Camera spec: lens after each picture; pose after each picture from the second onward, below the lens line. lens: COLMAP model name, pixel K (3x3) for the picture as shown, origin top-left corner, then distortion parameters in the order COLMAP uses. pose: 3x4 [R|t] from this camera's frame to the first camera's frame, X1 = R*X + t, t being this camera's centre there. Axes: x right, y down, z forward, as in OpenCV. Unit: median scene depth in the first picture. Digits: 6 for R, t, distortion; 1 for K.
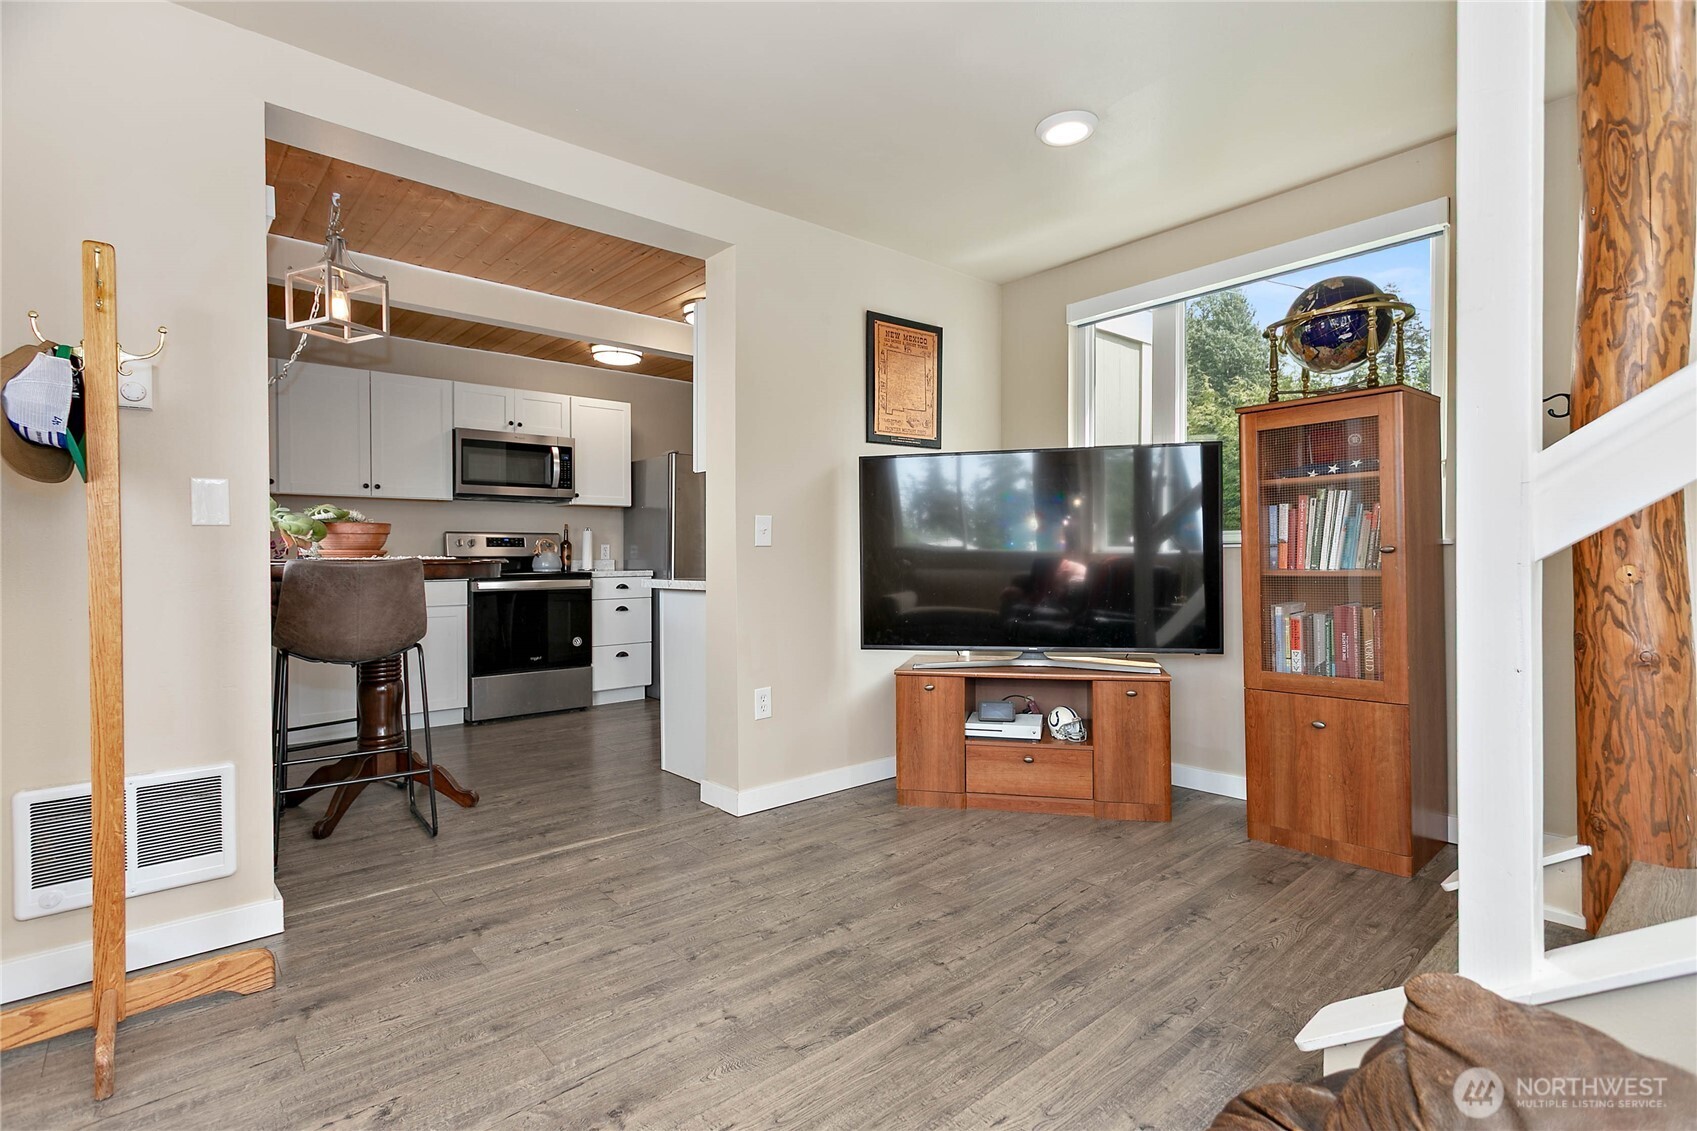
lens RADIAL K [[801.4, 0, 845.0], [0, 801.4, 562.5], [0, 0, 1]] dist [-0.001949, 0.000281]
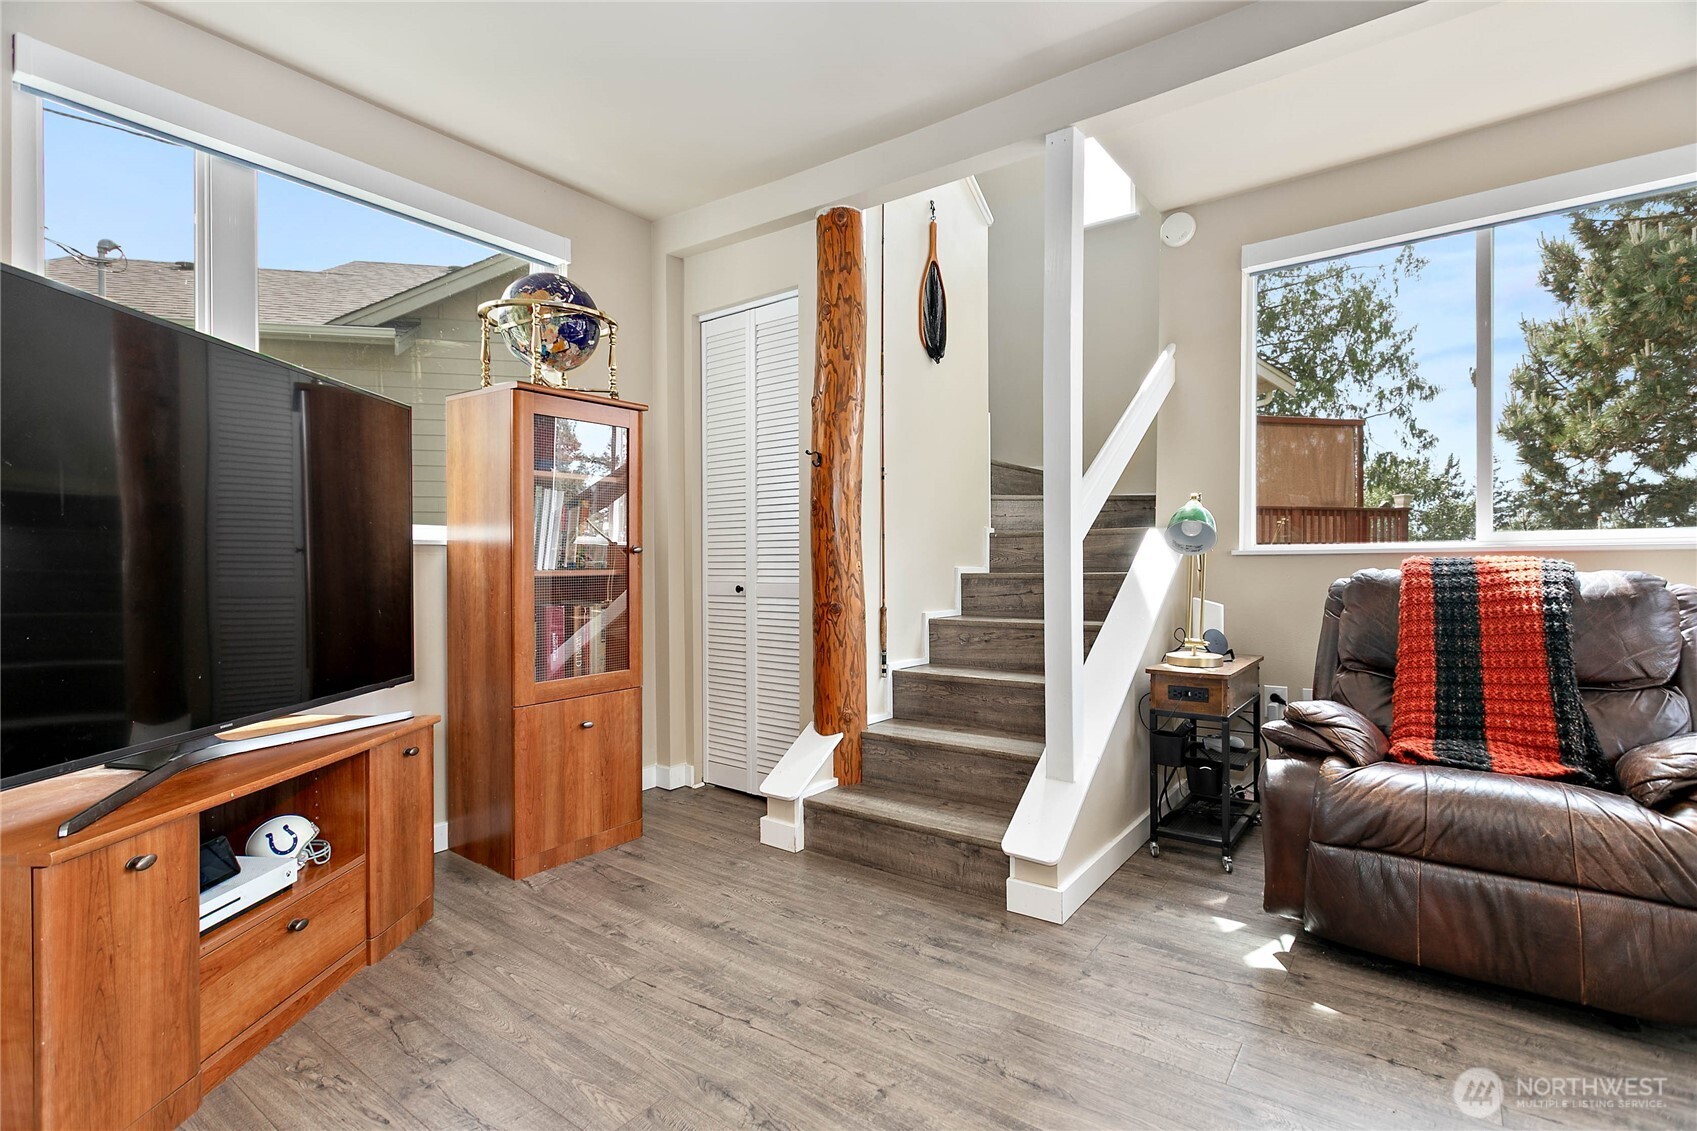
lens RADIAL K [[798.2, 0, 848.3], [0, 798.2, 569.2], [0, 0, 1]] dist [0.001910, 0.001706]
pose [[-0.222303, 0.005451, 0.974962, -0.430357], [0.011641, 0.999928, -0.002936, 0.014600], [-0.974908, 0.010696, -0.222350, 0.858705]]
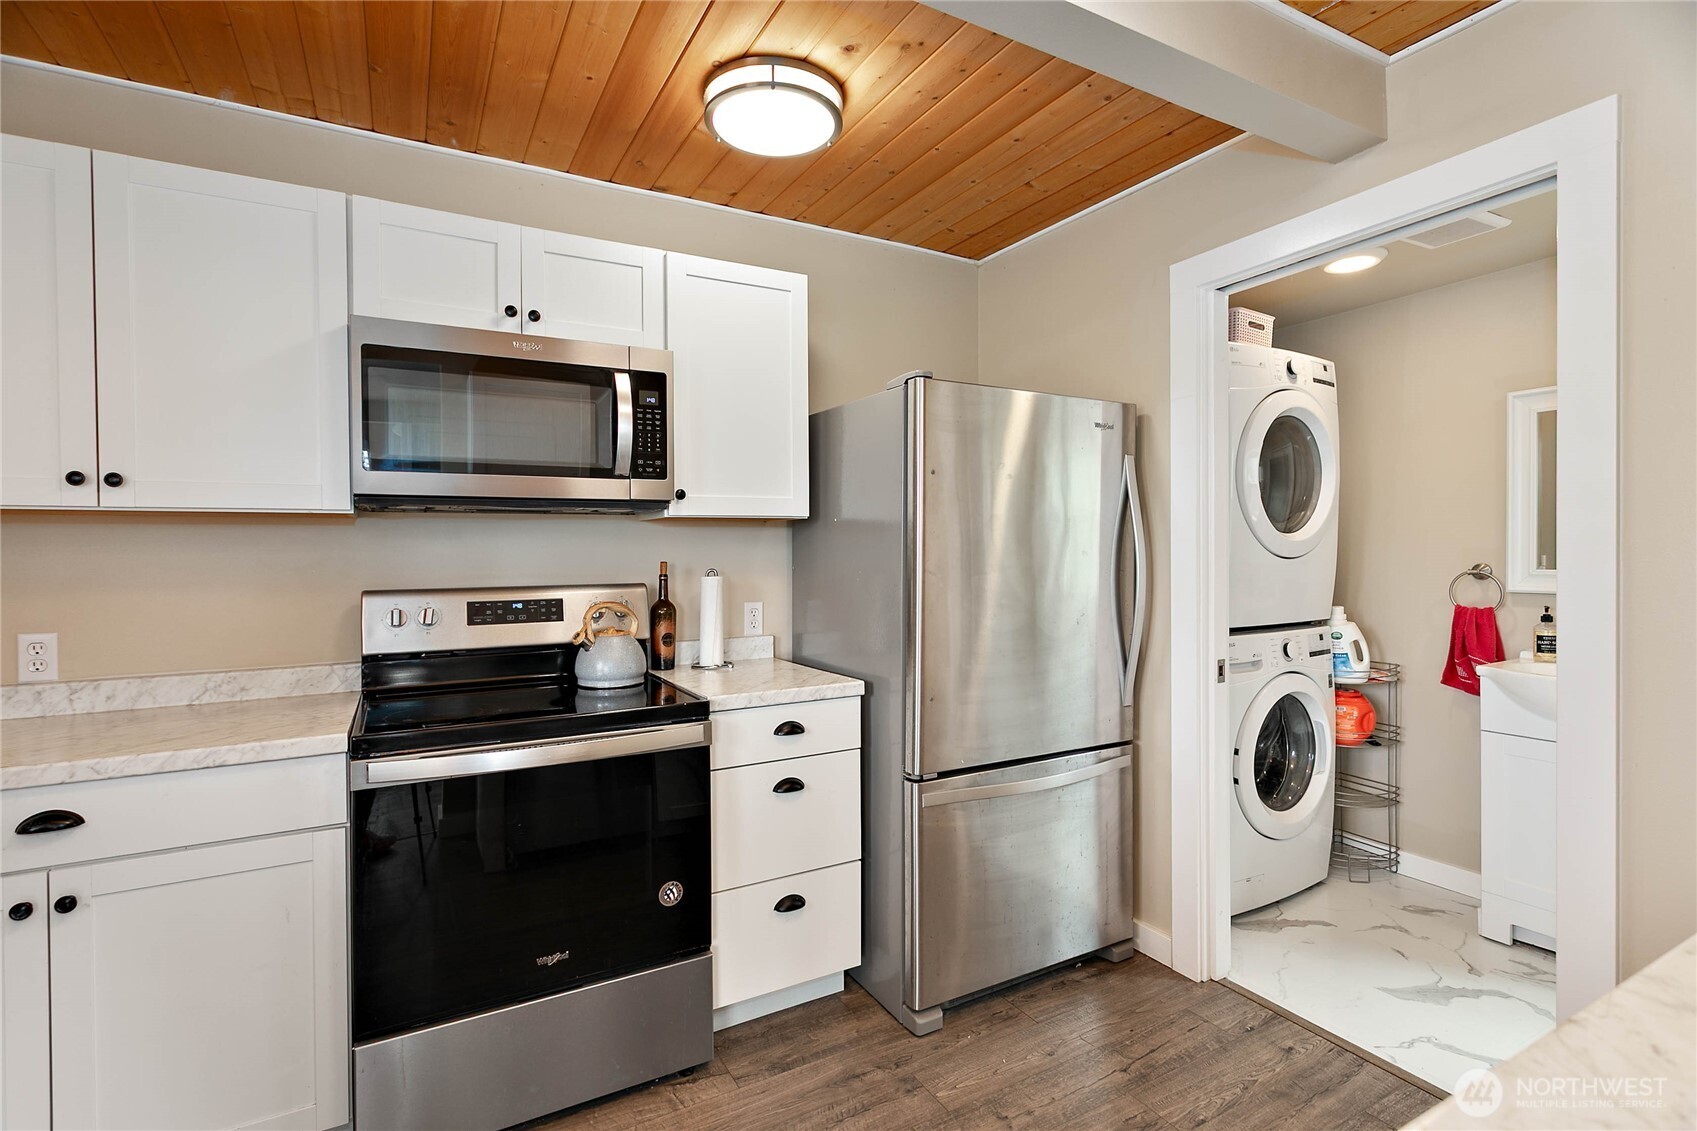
lens RADIAL K [[810.7, 0, 843.0], [0, 810.7, 570.5], [0, 0, 1]] dist [0.006529, 0.000742]
pose [[0.978803, -0.000558, -0.204802, -0.343237], [0.003467, 0.999898, 0.013844, -0.102277], [0.204773, -0.014261, 0.978706, 1.241215]]
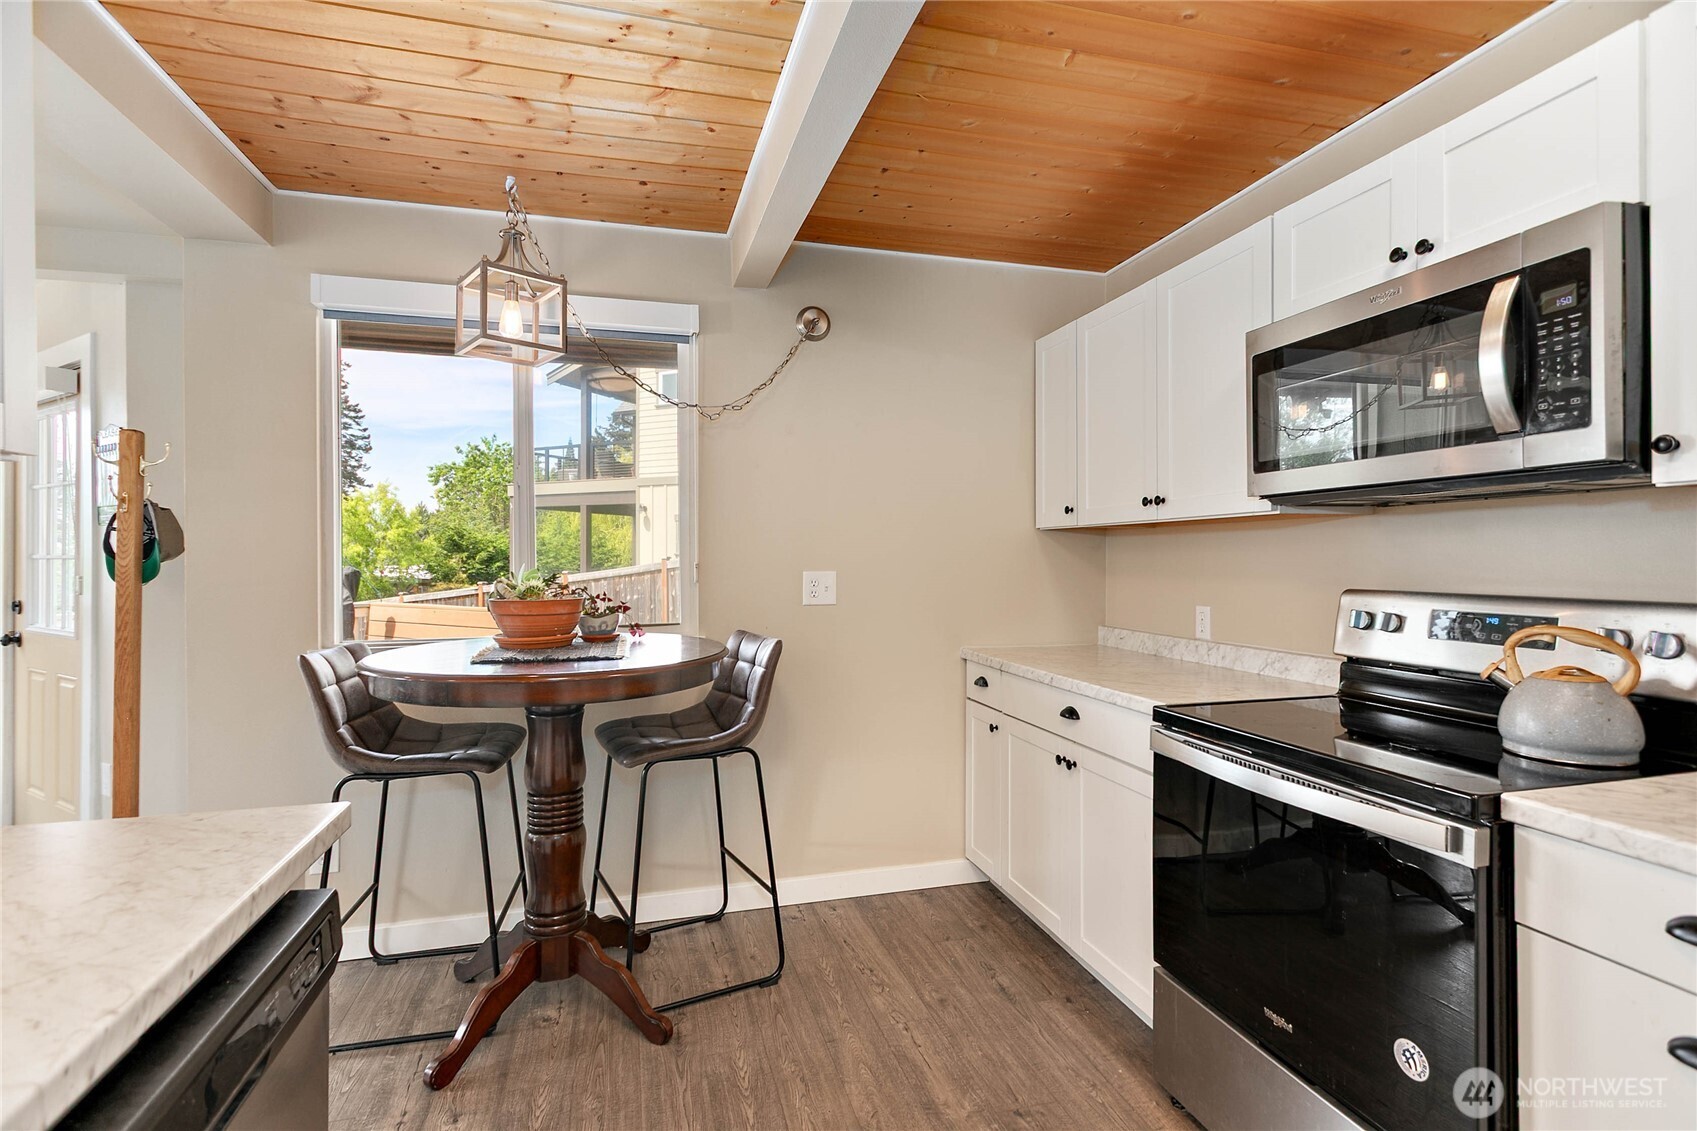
lens RADIAL K [[796.7, 0, 848.2], [0, 796.7, 559.3], [0, 0, 1]] dist [0.000836, 0.000645]
pose [[-0.418910, 0.006439, -0.908005, -0.074527], [-0.004829, 0.999945, 0.009319, -0.106731], [0.908015, 0.008289, -0.418856, 1.797584]]
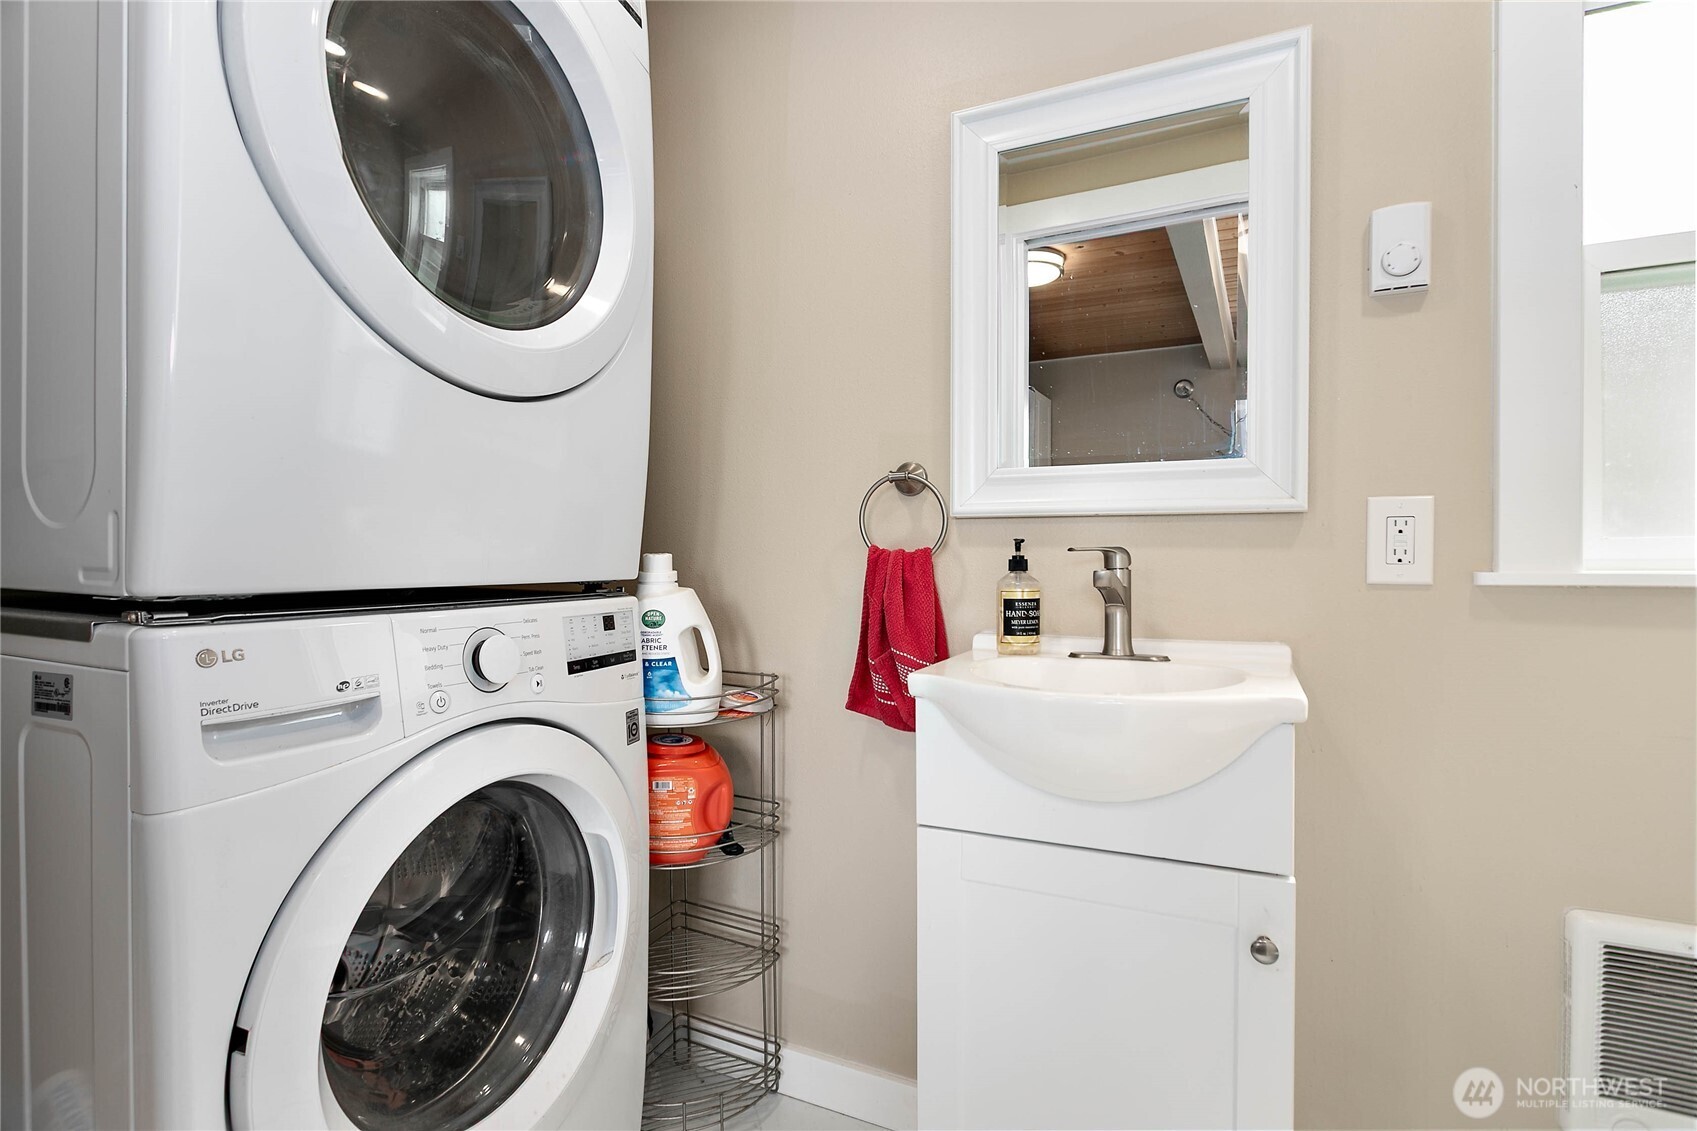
lens RADIAL K [[836.5, 0, 848.5], [0, 836.5, 565.5], [0, 0, 1]] dist [0.000800, 0.000149]
pose [[0.917516, 0.003307, 0.397684, -0.009829], [-0.002466, 0.999994, -0.002628, -0.028048], [-0.397690, 0.001430, 0.917519, 1.944770]]
